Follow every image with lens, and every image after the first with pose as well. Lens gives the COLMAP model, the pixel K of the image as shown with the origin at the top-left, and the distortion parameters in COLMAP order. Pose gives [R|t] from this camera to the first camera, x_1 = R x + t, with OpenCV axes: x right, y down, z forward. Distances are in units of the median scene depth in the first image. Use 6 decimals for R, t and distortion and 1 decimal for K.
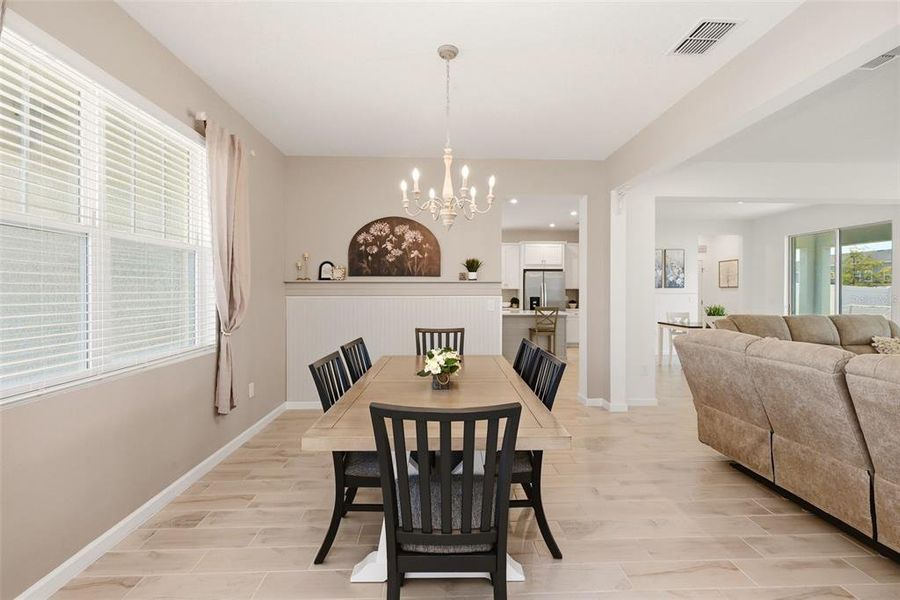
lens RADIAL K [[405.0, 0, 452.2], [0, 405.0, 293.2], [0, 0, 1]] dist [-0.001537, -0.000276]
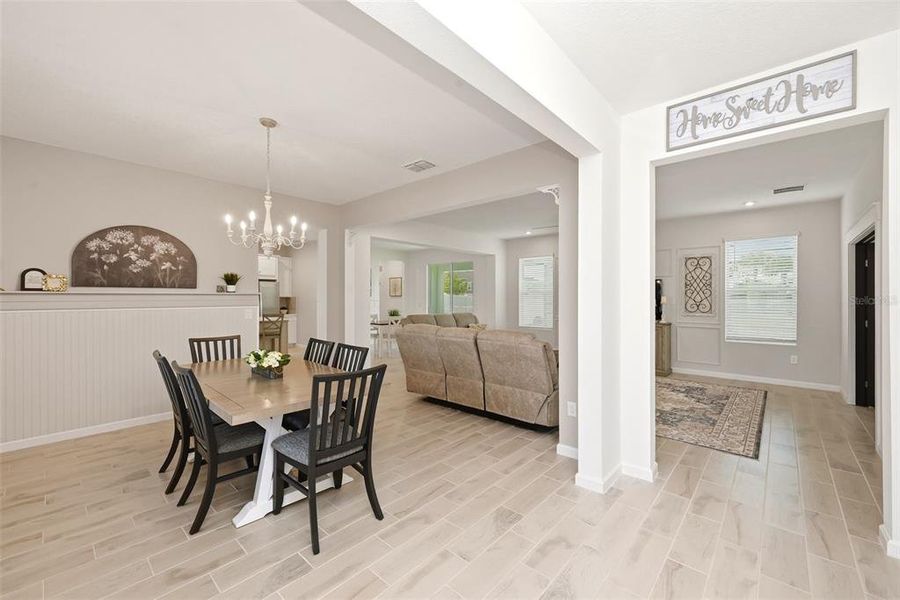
lens RADIAL K [[366.5, 0, 453.2], [0, 366.5, 297.2], [0, 0, 1]] dist [0.000198, 0.000052]
pose [[0.695096, -0.000829, 0.718917, -0.252605], [0.002660, 0.999995, -0.001418, -0.016043], [-0.718912, 0.002898, 0.695095, -0.141707]]
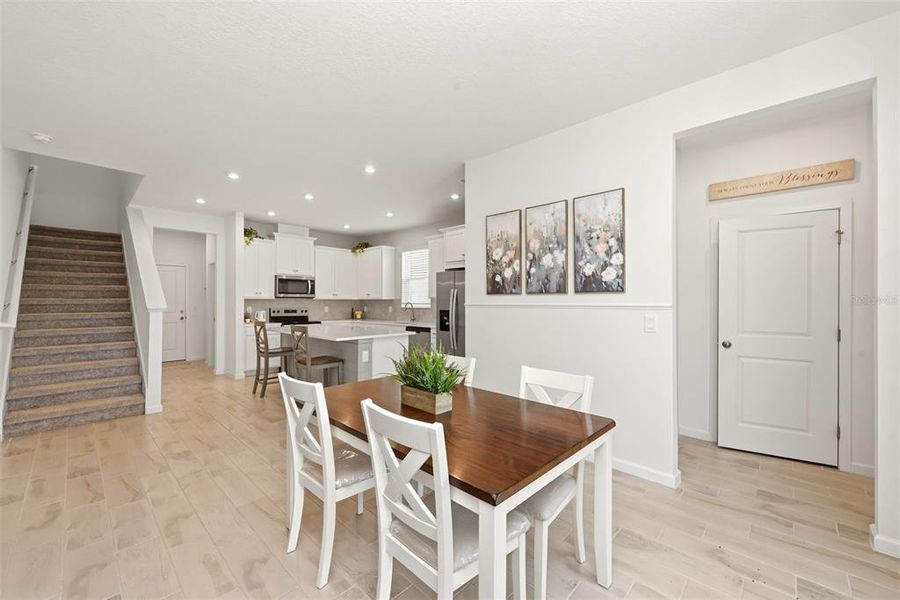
lens RADIAL K [[360.7, 0, 451.6], [0, 360.7, 300.3], [0, 0, 1]] dist [0.000060, 0.000207]
pose [[0.697995, -0.002508, -0.716098, 1.304401], [-0.004187, 0.999962, -0.007584, -0.004517], [0.716090, 0.008292, 0.697959, 1.227286]]
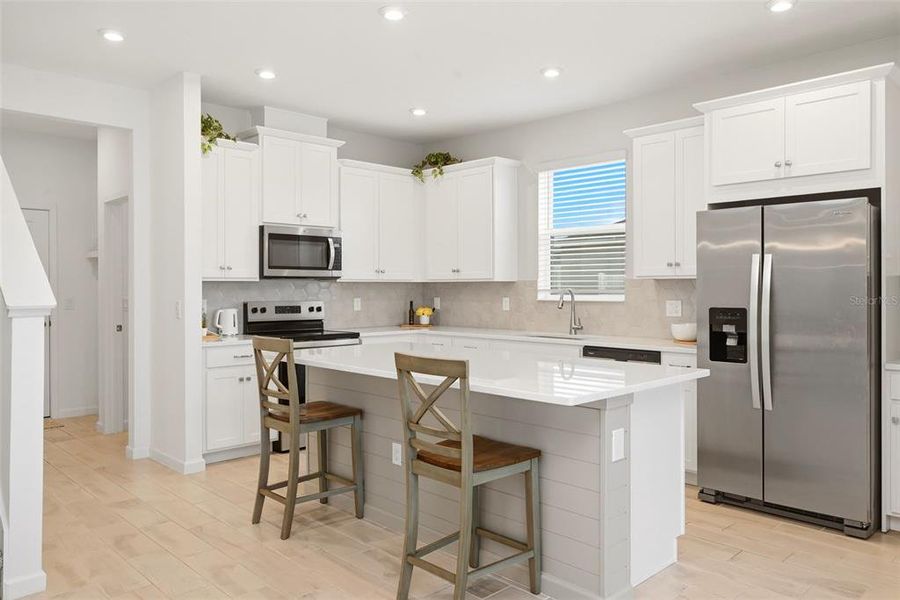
lens RADIAL K [[659.4, 0, 453.2], [0, 659.4, 290.3], [0, 0, 1]] dist [-0.005263, -0.000716]
pose [[0.670058, 0.002089, -0.742306, 0.818573], [-0.001670, 0.999998, 0.001307, -0.004098], [0.742307, 0.000364, 0.670060, 1.214160]]
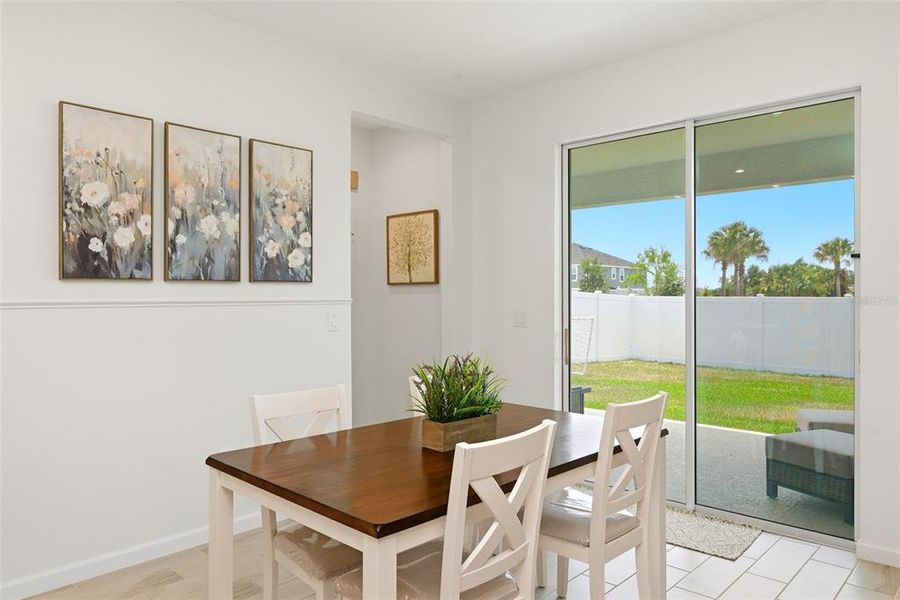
lens RADIAL K [[607.0, 0, 450.0], [0, 607.0, 300.0], [0, 0, 1]] dist [-0.005879, -0.000381]
pose [[0.714062, -0.006785, 0.700049, 0.628636], [0.005851, 0.999976, 0.003724, -0.003276], [-0.700058, 0.001437, 0.714085, 1.152057]]
